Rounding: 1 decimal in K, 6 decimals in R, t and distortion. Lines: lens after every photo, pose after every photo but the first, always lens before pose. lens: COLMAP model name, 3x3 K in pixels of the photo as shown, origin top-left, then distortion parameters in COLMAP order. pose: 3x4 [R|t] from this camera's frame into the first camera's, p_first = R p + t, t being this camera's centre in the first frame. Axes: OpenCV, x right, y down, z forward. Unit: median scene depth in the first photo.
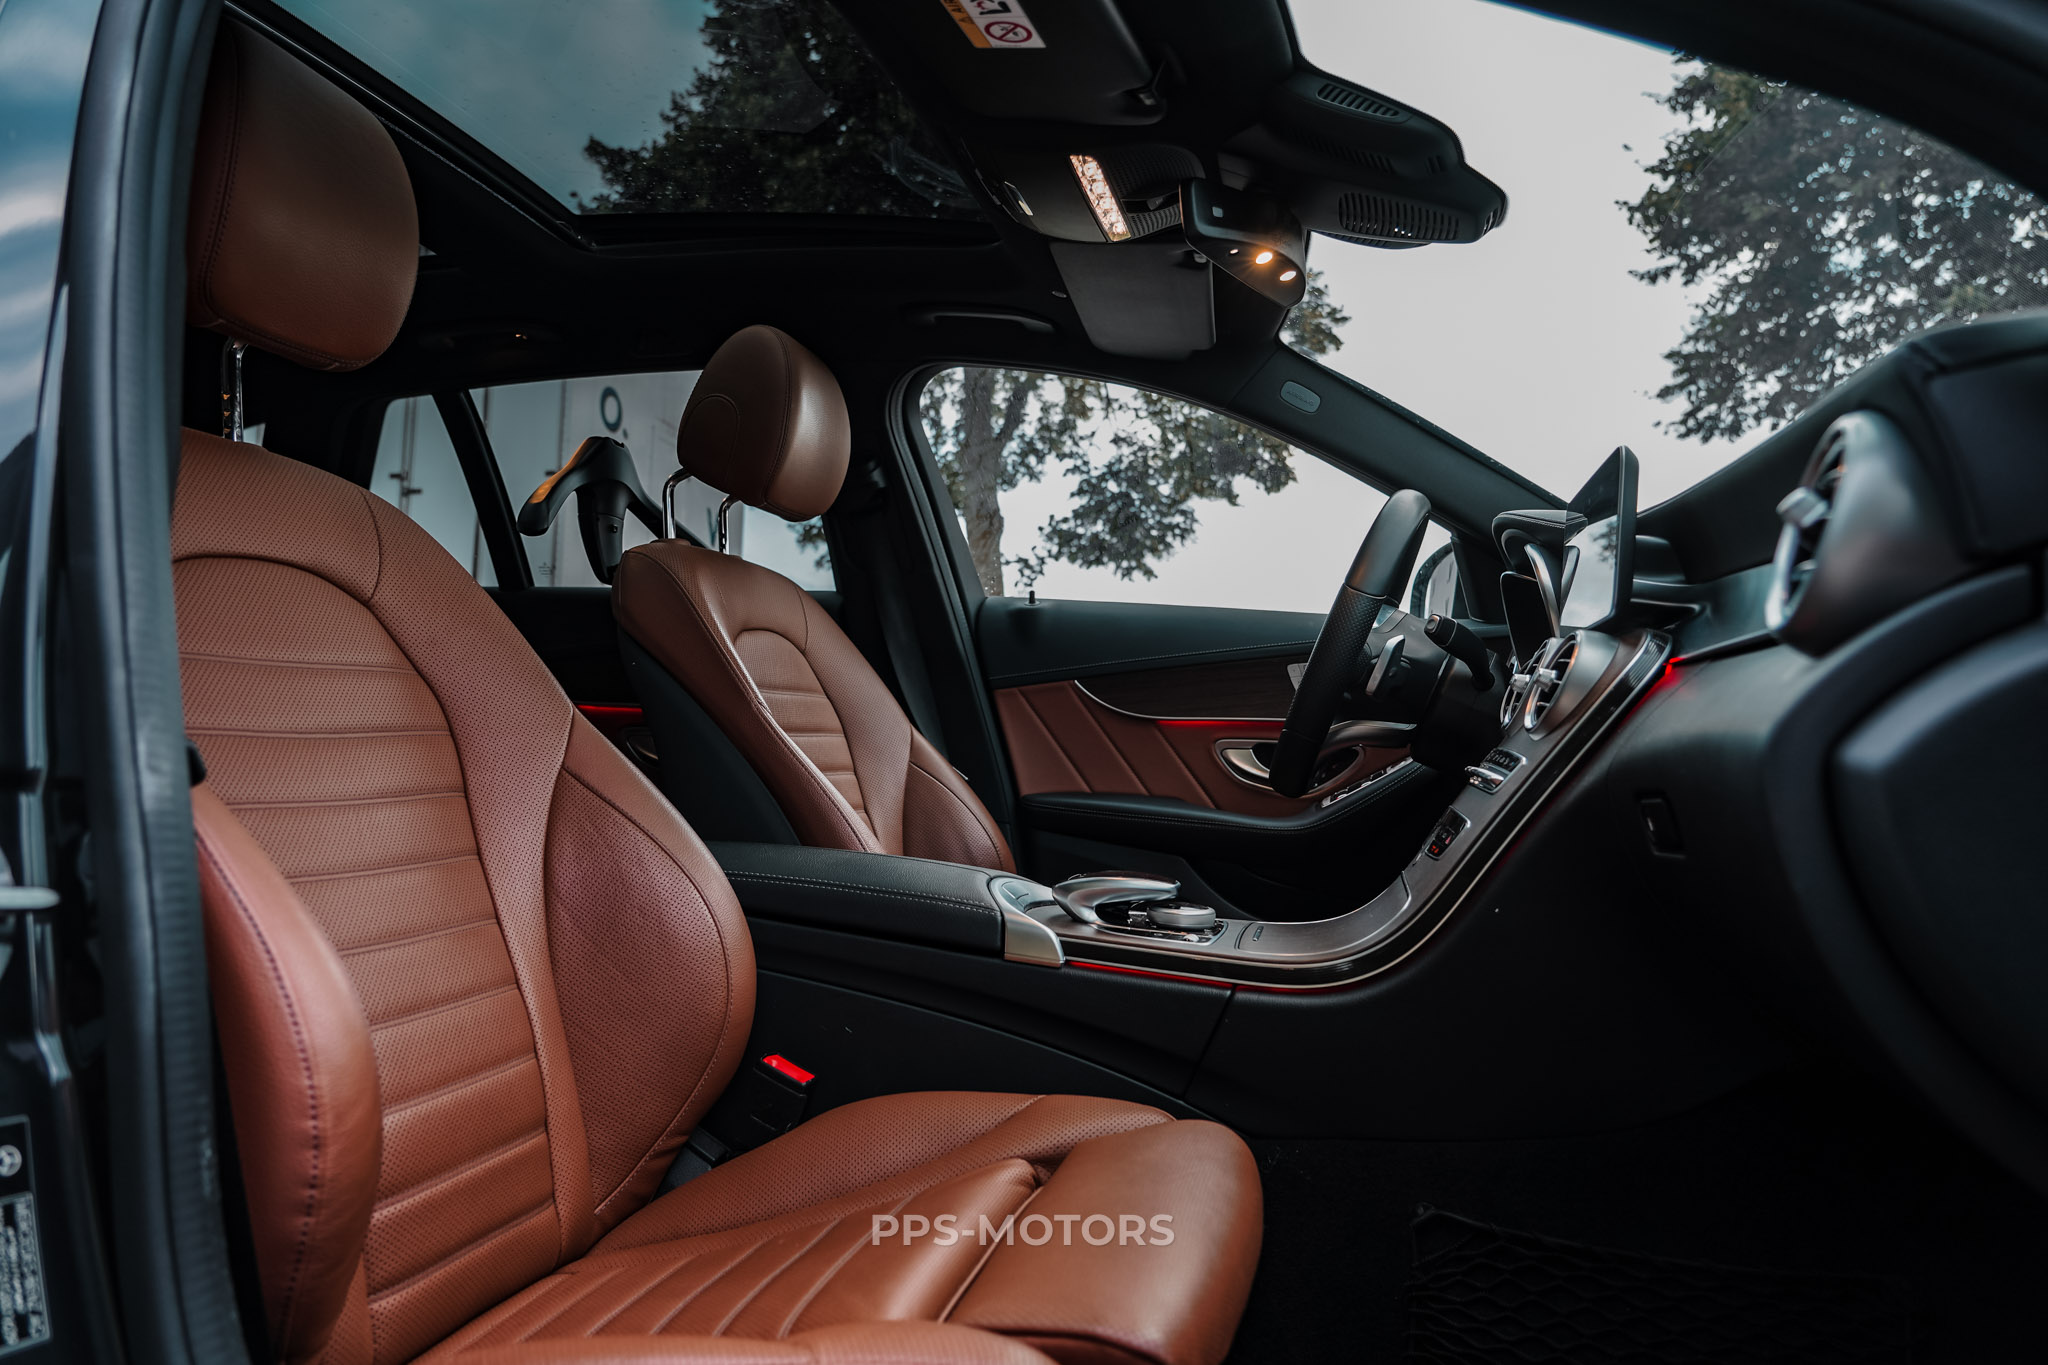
lens RADIAL K [[1384.1, 0, 1031.2], [0, 1384.1, 688.7], [0, 0, 1]] dist [-0.041497, 0.033166]
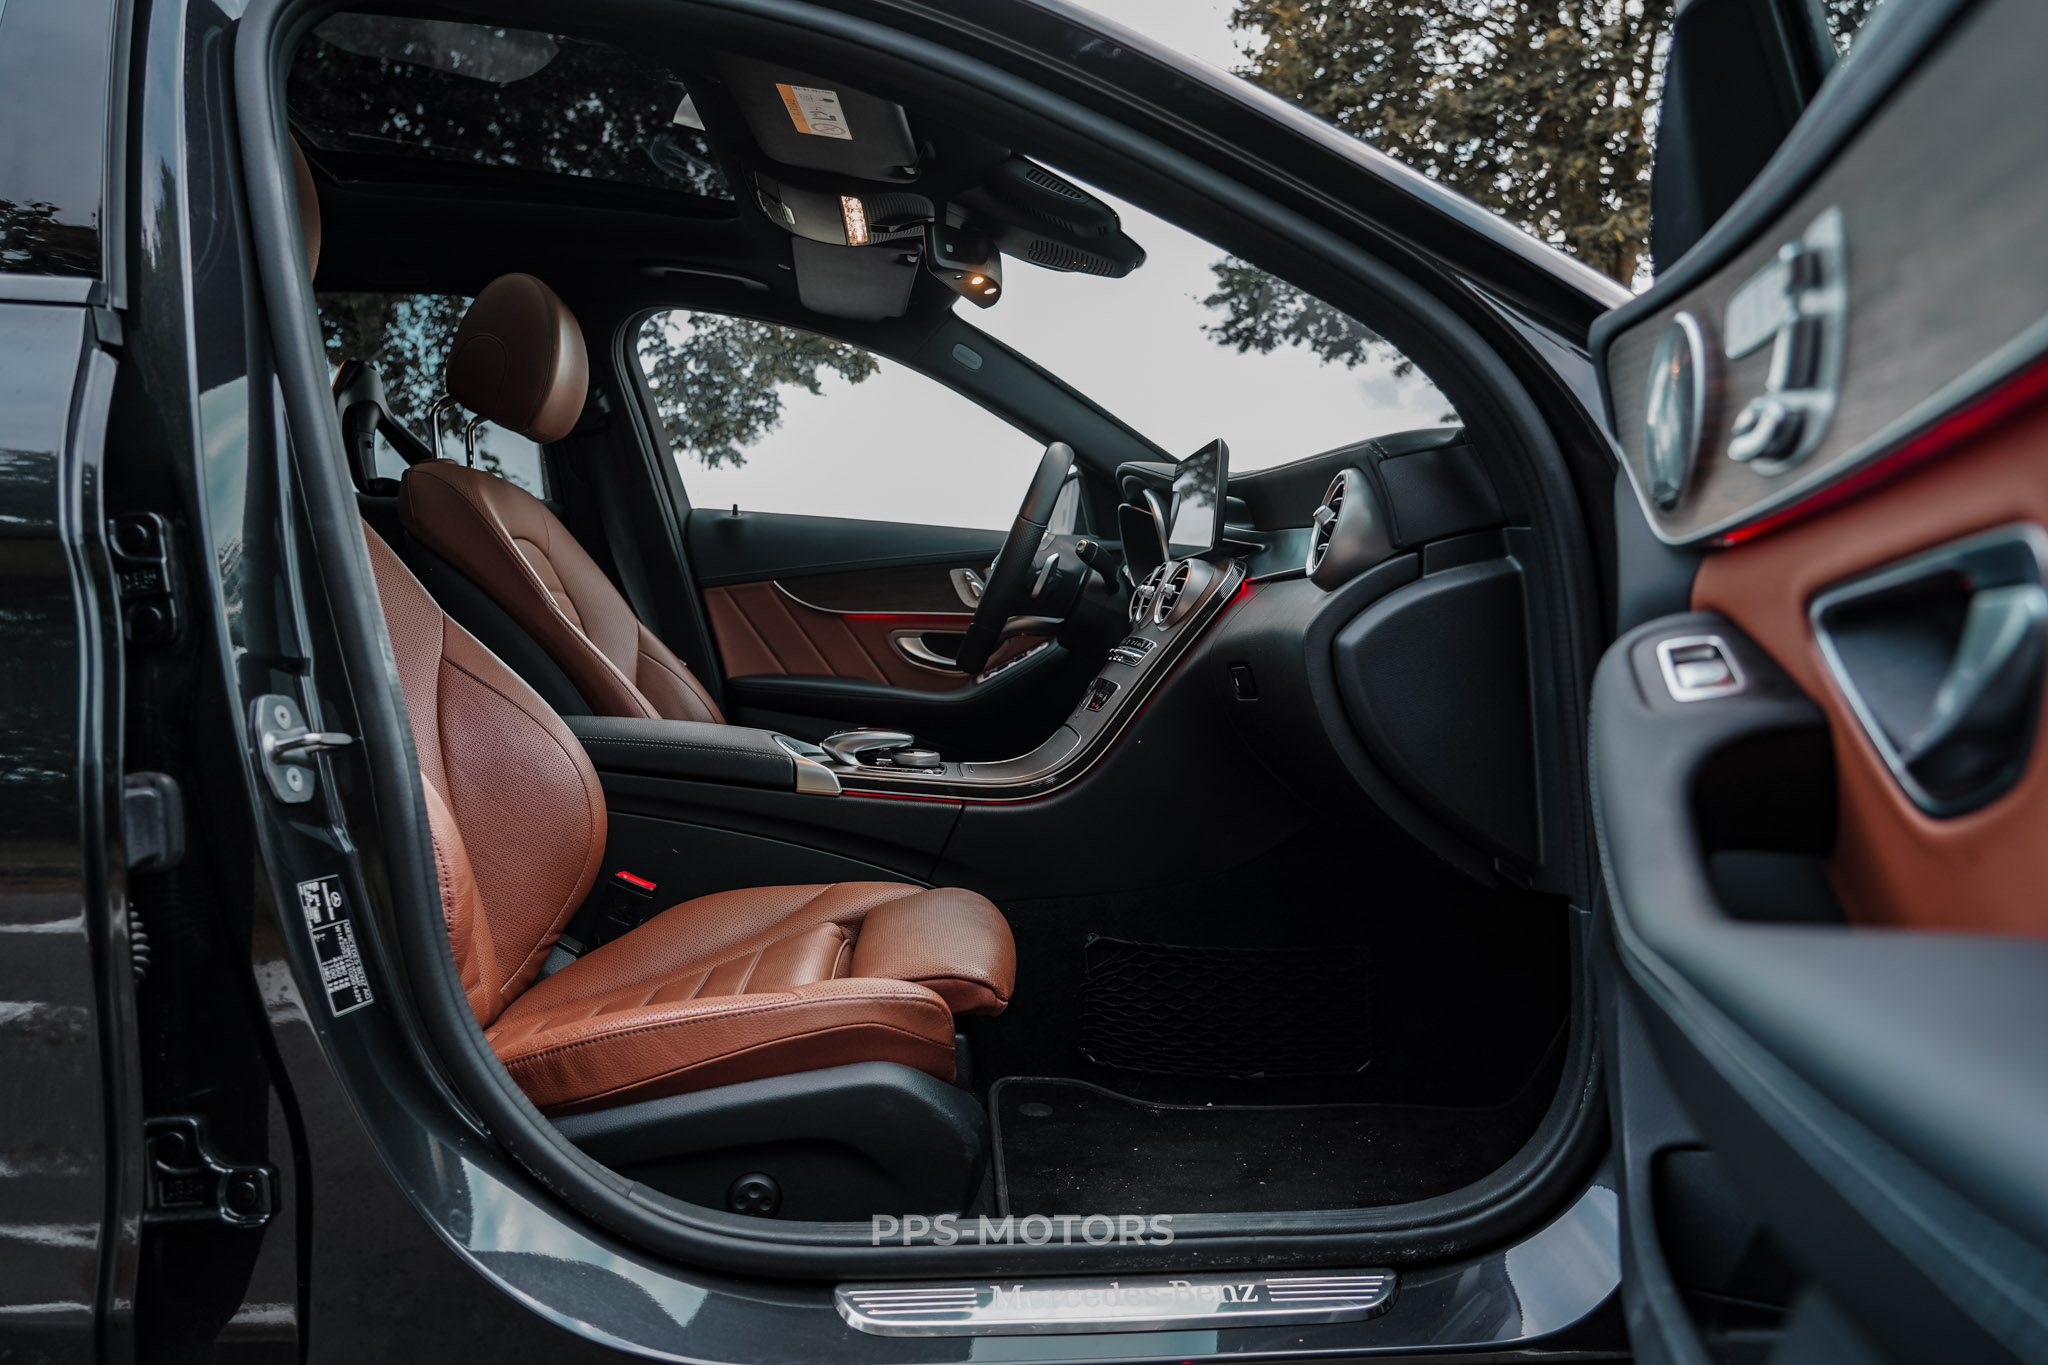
lens RADIAL K [[1344.3, 0, 1042.3], [0, 1344.3, 710.6], [0, 0, 1]] dist [-0.024202, 0.001033]
pose [[0.952246, -0.024082, 0.304381, -0.182893], [-0.006147, 0.995171, 0.097967, -0.017003], [-0.305270, -0.095160, 0.947499, -0.320550]]
